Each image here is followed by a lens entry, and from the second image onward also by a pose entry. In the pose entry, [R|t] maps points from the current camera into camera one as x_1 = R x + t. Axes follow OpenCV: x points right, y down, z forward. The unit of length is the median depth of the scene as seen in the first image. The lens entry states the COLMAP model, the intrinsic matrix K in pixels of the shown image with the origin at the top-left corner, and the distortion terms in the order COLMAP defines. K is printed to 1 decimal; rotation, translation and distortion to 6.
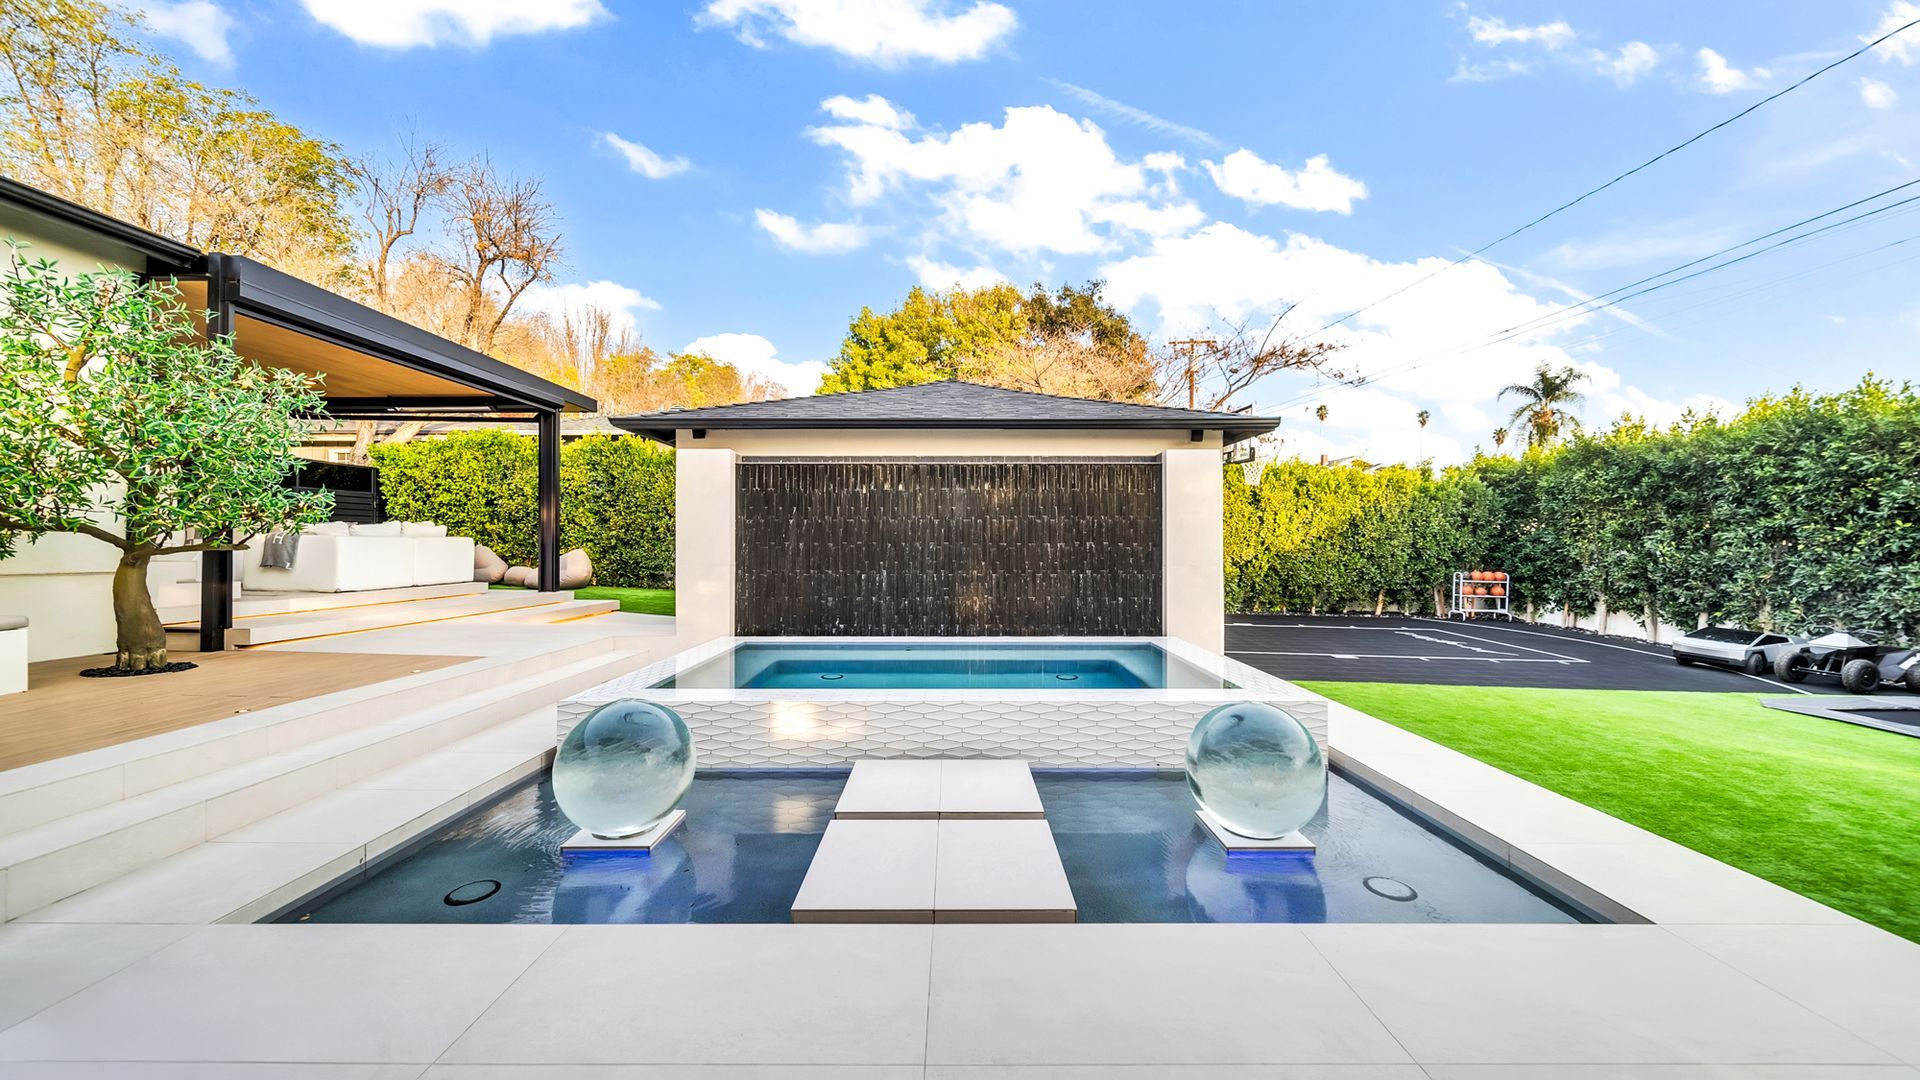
lens RADIAL K [[679.1, 0, 955.4], [0, 679.1, 536.2], [0, 0, 1]] dist [0.002496, -0.000398]
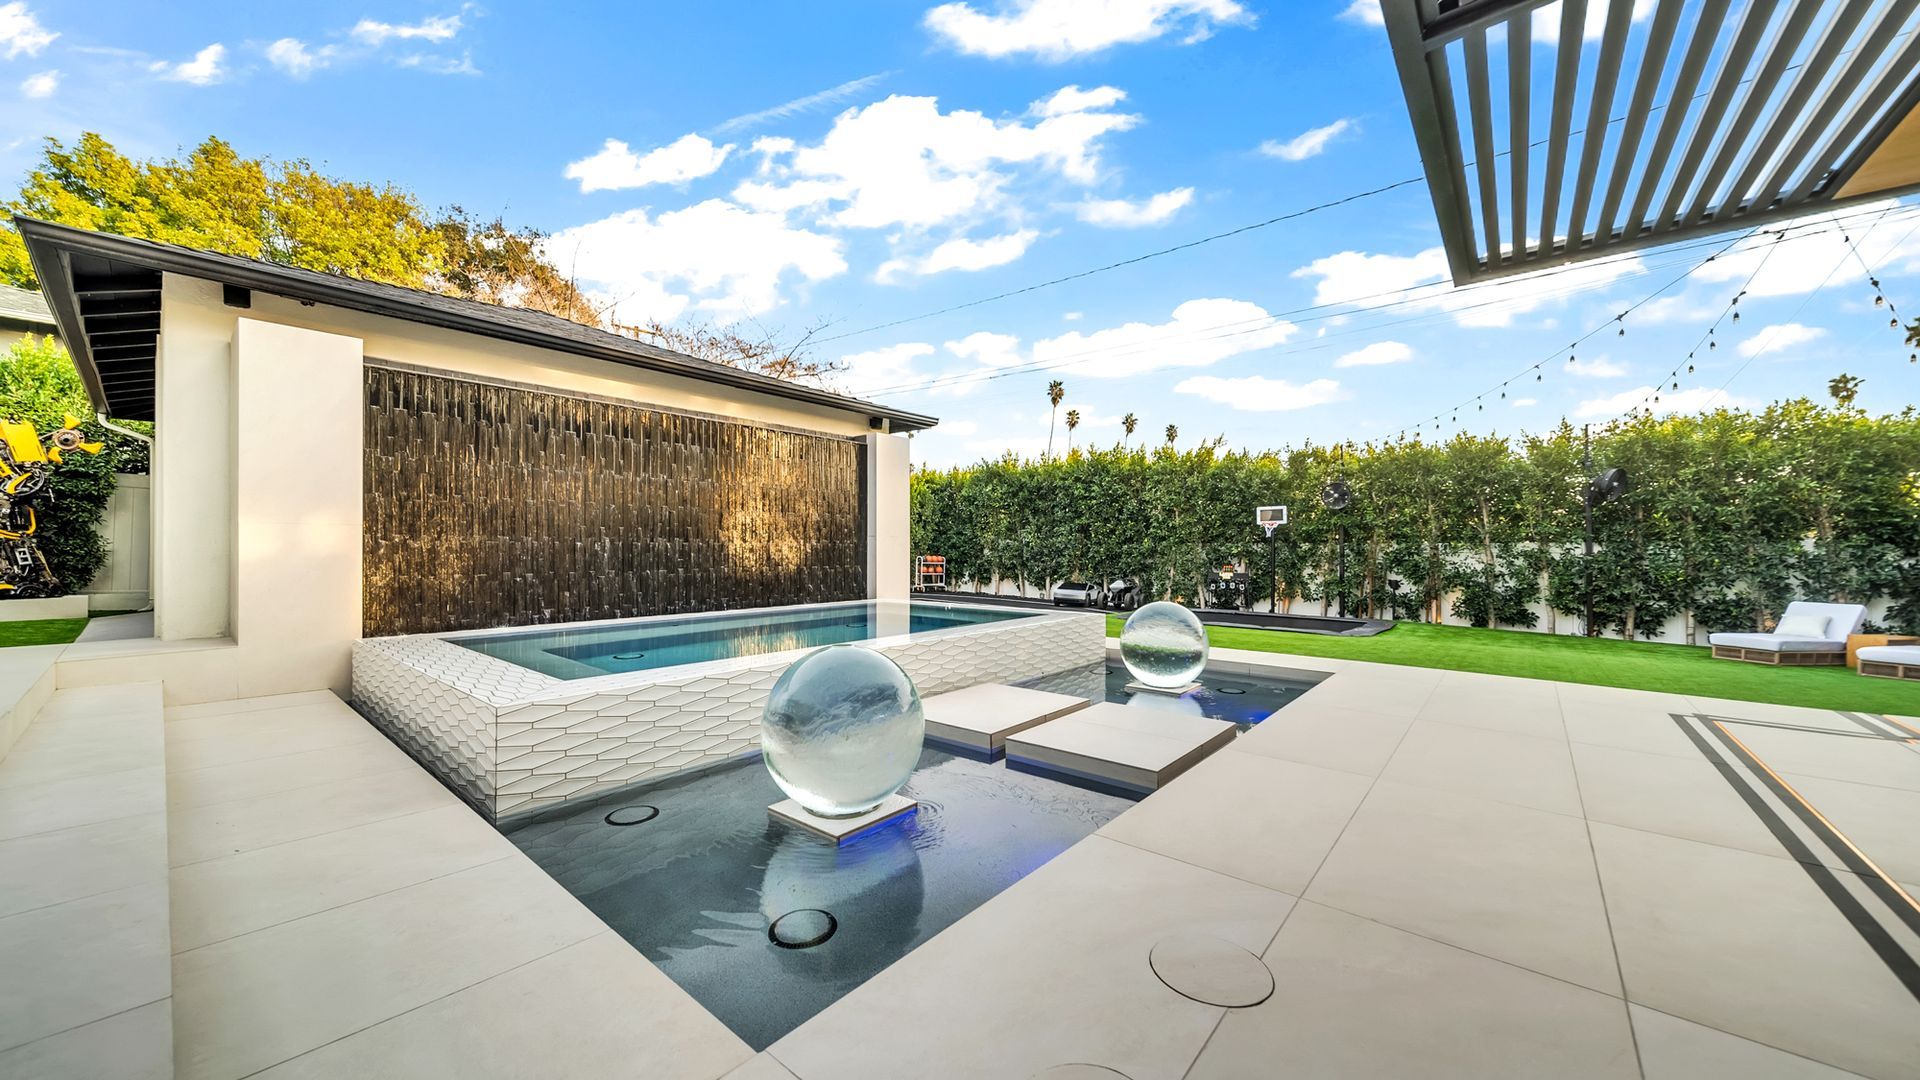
lens RADIAL K [[679.1, 0, 955.4], [0, 679.1, 536.2], [0, 0, 1]] dist [0.002496, -0.000398]
pose [[0.660199, 0.011277, 0.751006, -0.233566], [-0.007764, 0.999936, -0.008189, 0.025553], [-0.751051, -0.000424, 0.660244, 0.073486]]
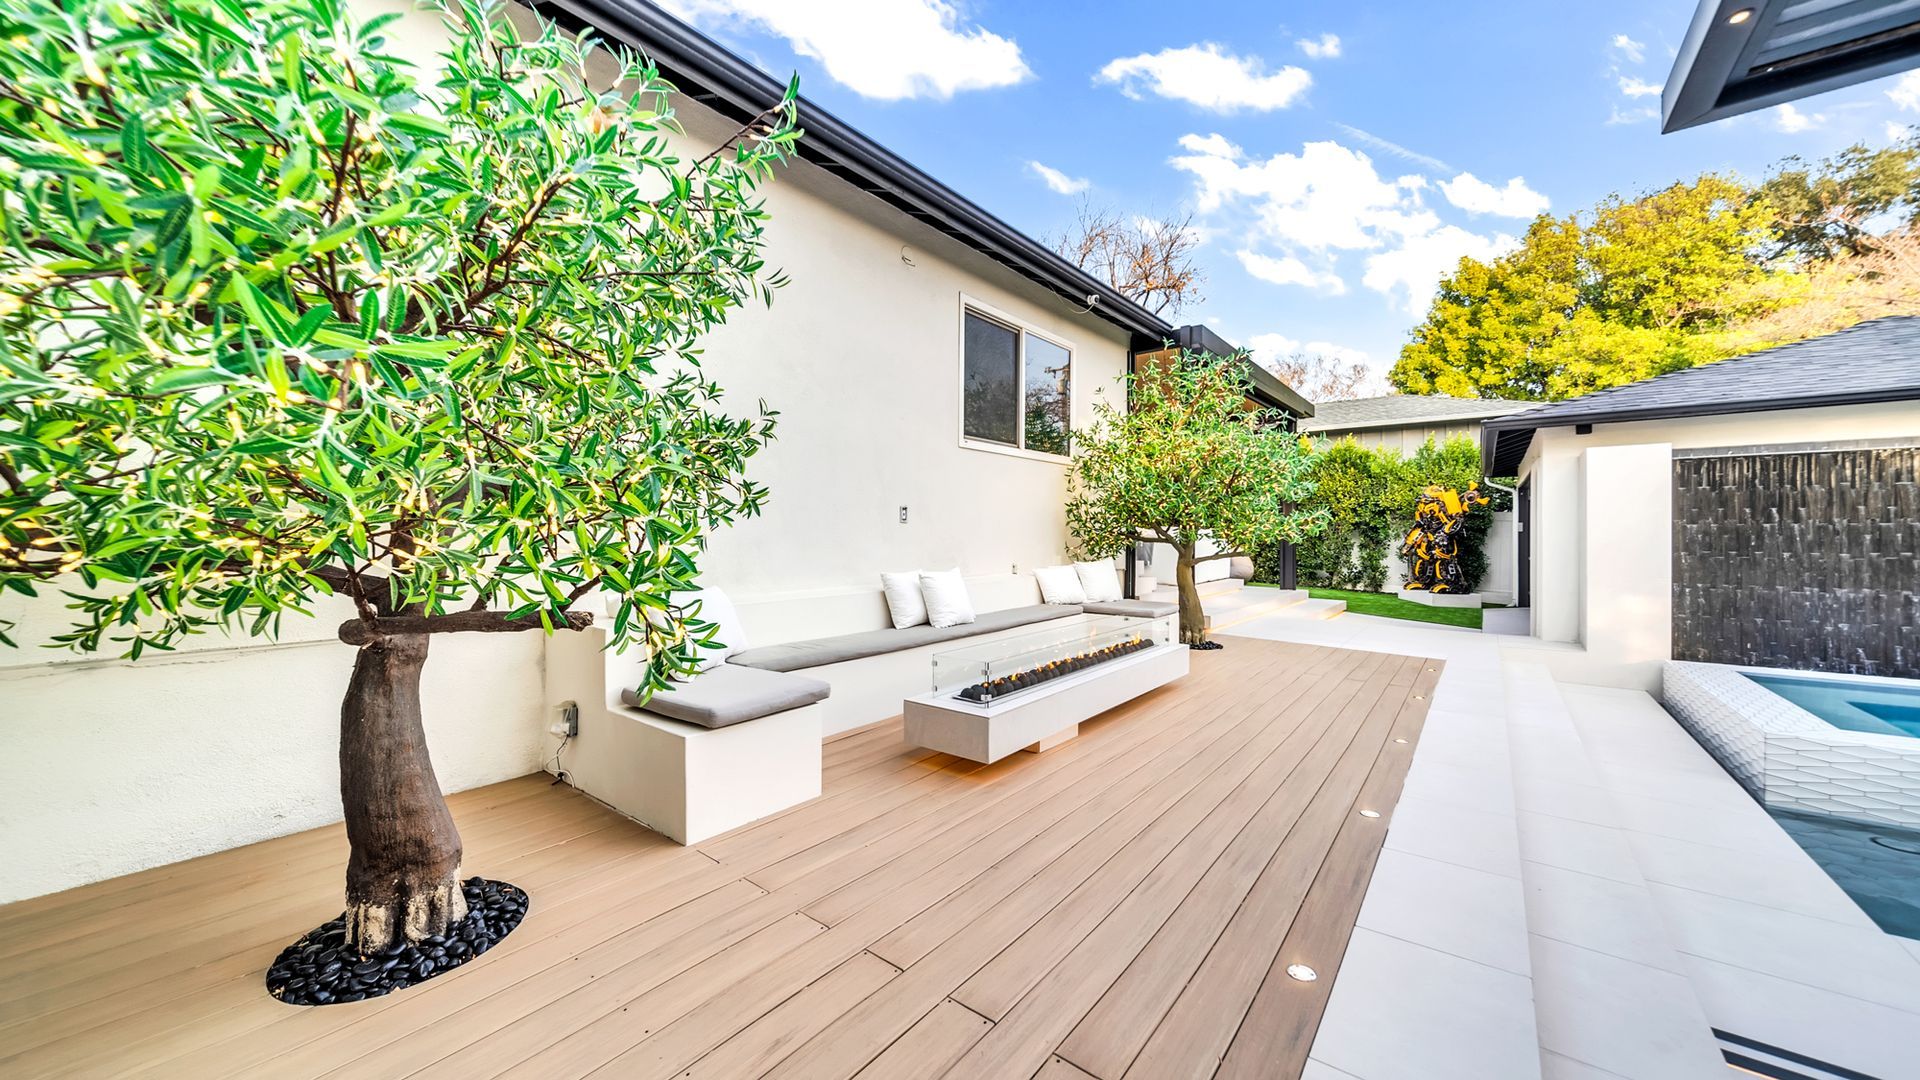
lens RADIAL K [[670.8, 0, 958.0], [0, 670.8, 548.1], [0, 0, 1]] dist [0.000185, -0.000320]
pose [[0.775558, 0.009131, -0.631210, -0.261384], [0.009510, 0.999613, 0.026146, -0.014598], [0.631204, -0.026281, 0.775171, -0.130854]]
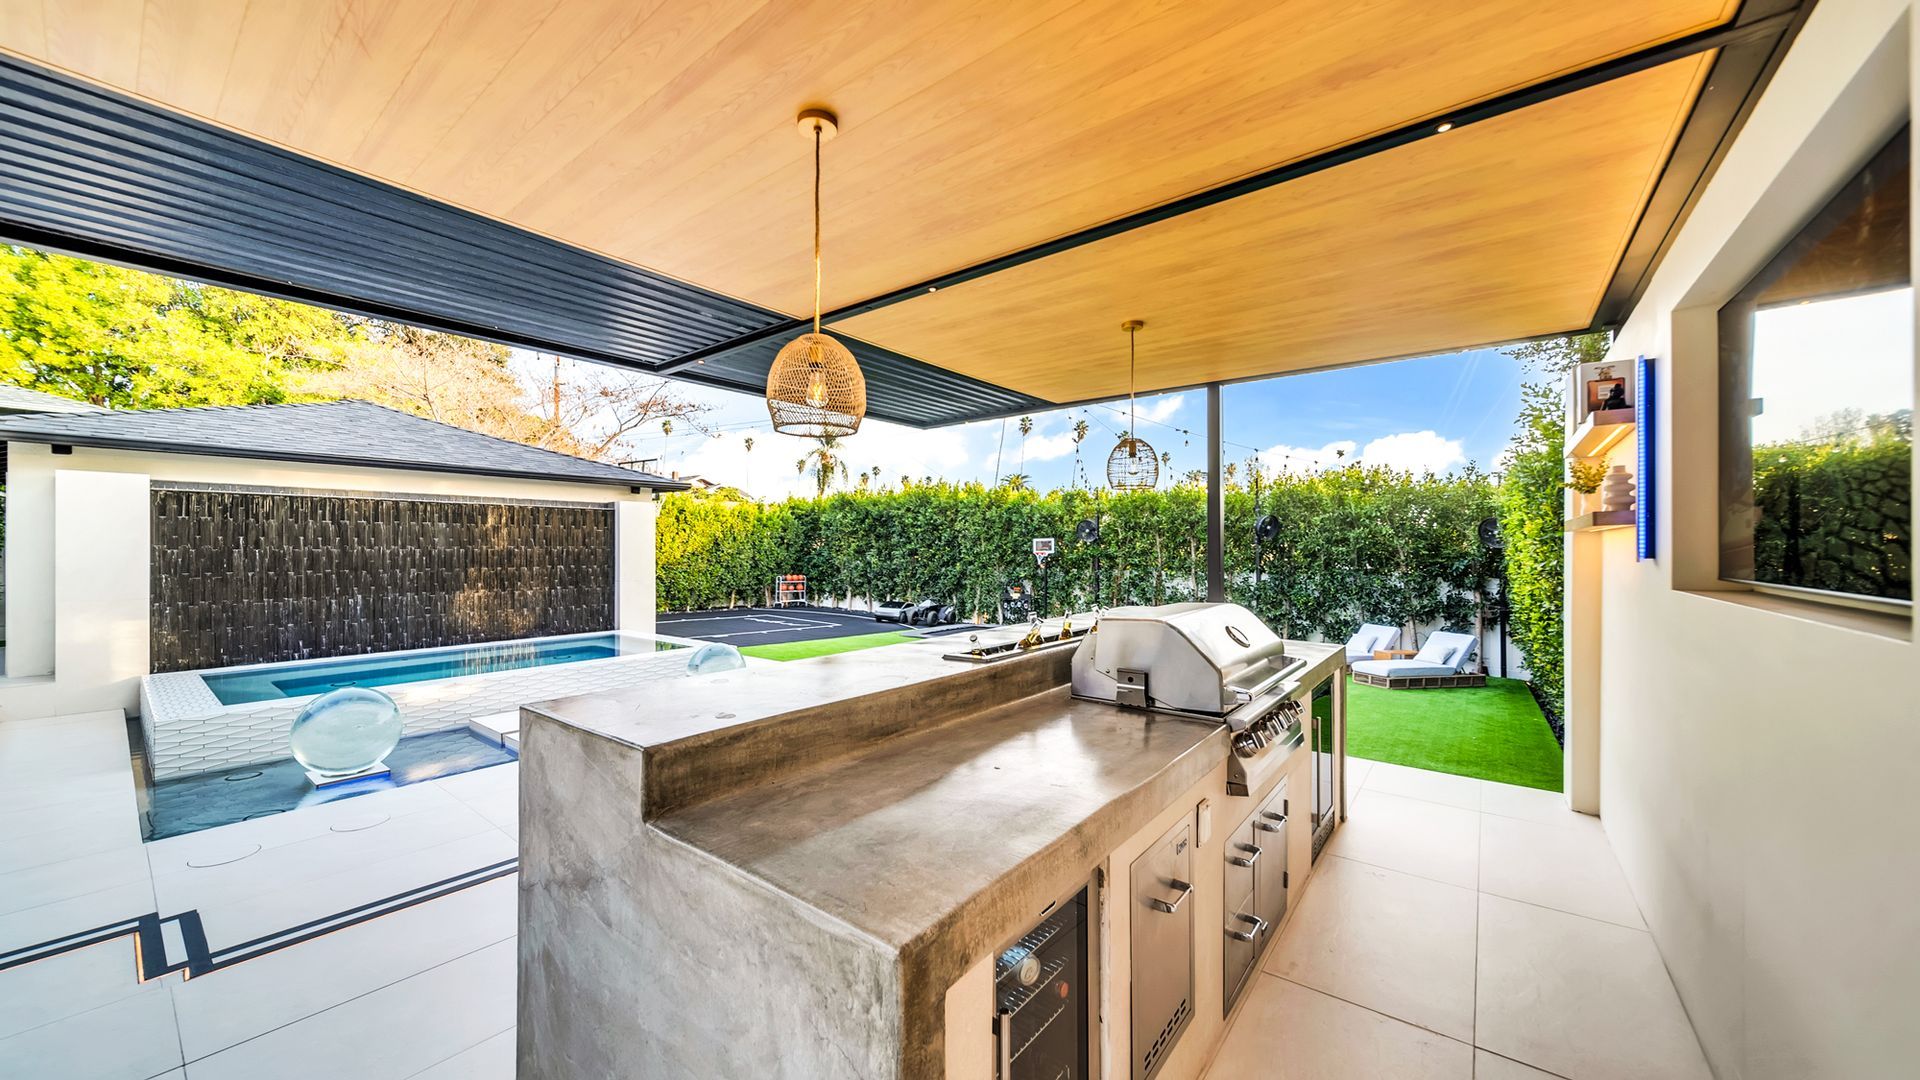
lens RADIAL K [[671.3, 0, 949.0], [0, 671.3, 540.9], [0, 0, 1]] dist [-0.001298, -0.000182]
pose [[0.625855, 0.007244, 0.779906, -0.193563], [-0.005648, 0.999973, -0.004755, -0.021013], [-0.779919, -0.001429, 0.625879, -0.233907]]
